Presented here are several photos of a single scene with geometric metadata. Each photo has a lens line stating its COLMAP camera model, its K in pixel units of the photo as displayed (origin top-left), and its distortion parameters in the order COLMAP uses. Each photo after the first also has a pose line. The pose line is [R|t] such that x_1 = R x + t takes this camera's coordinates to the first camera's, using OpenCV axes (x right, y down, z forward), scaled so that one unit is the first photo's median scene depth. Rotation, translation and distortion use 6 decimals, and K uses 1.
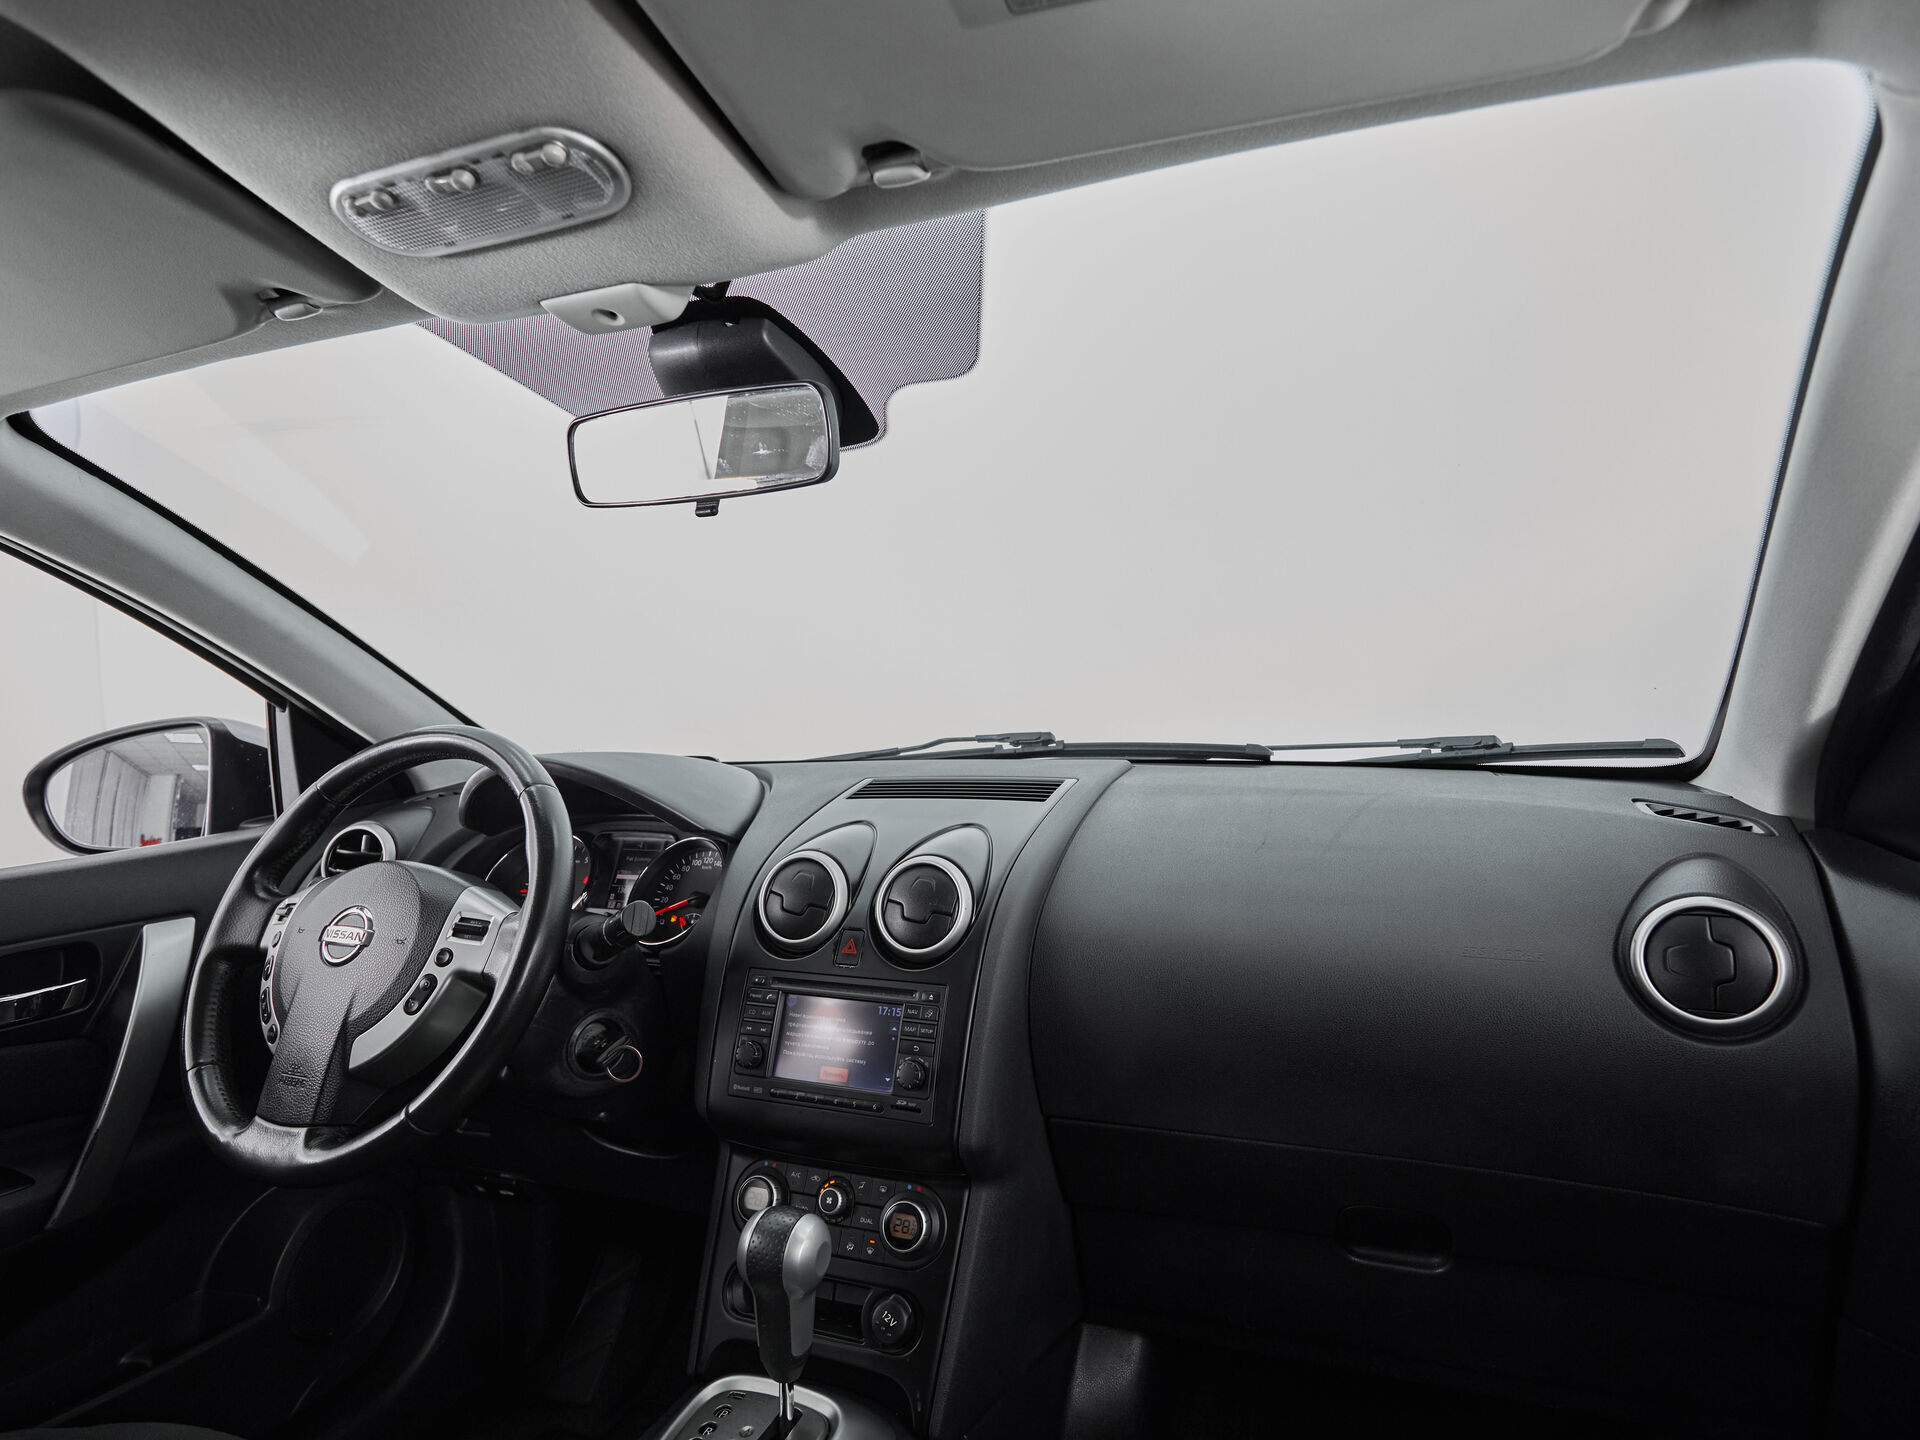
lens RADIAL K [[1024.6, 0, 968.9], [0, 1024.6, 711.5], [0, 0, 1]] dist [-0.004725, -0.001700]
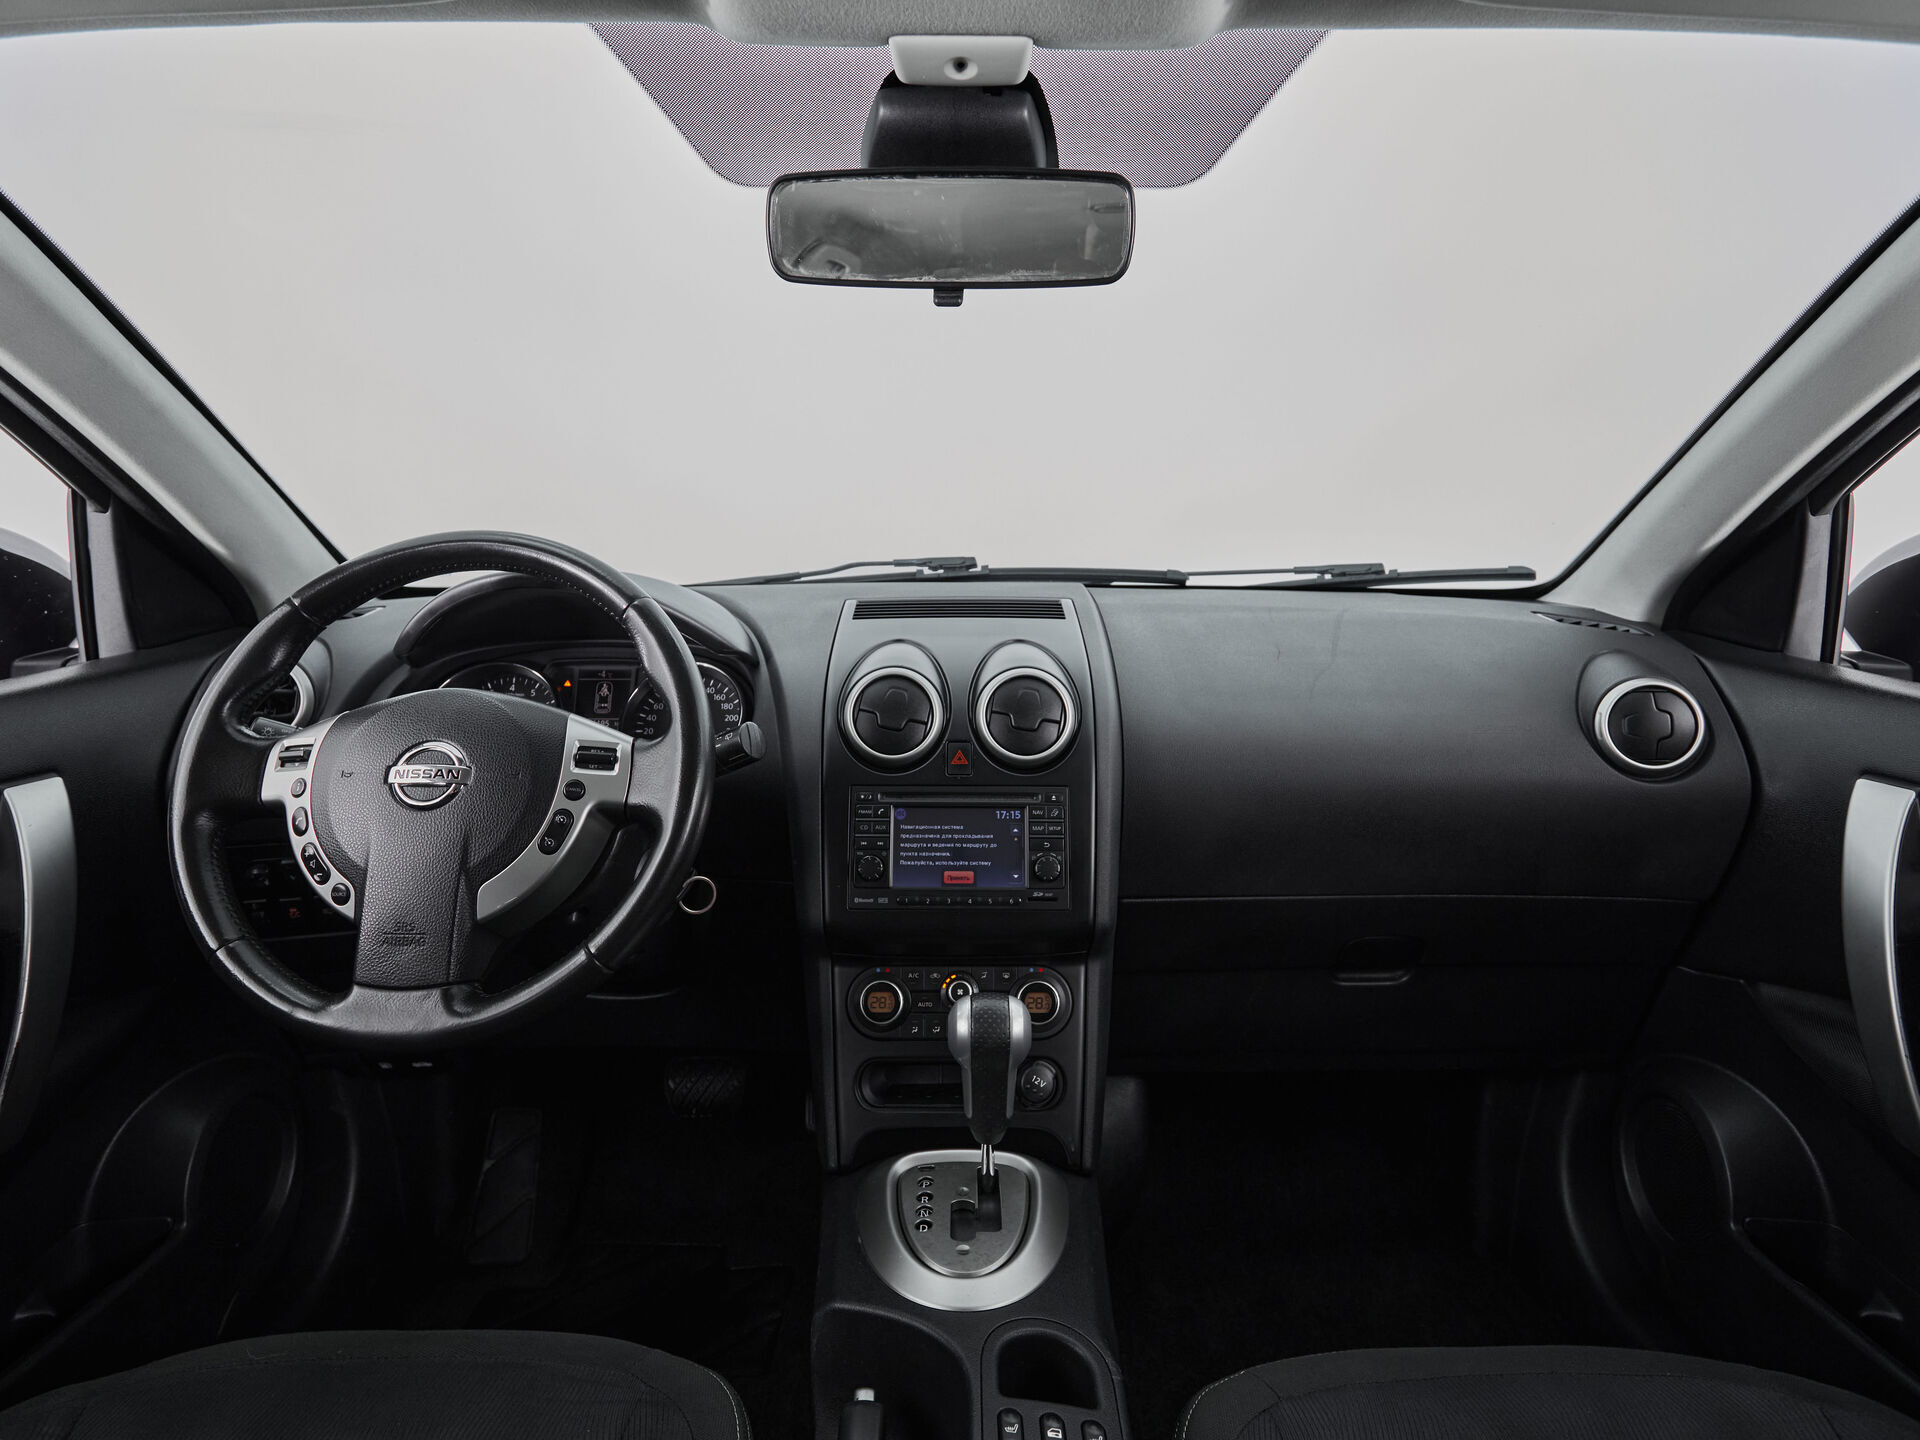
lens RADIAL K [[1046.9, 0, 960.0], [0, 1046.9, 712.8], [0, 0, 1]] dist [-0.005420, -0.001557]
pose [[0.931669, -0.037875, 0.361328, -0.485366], [-0.017468, 0.988731, 0.148682, 0.029060], [-0.362887, -0.144834, 0.920509, 0.042272]]
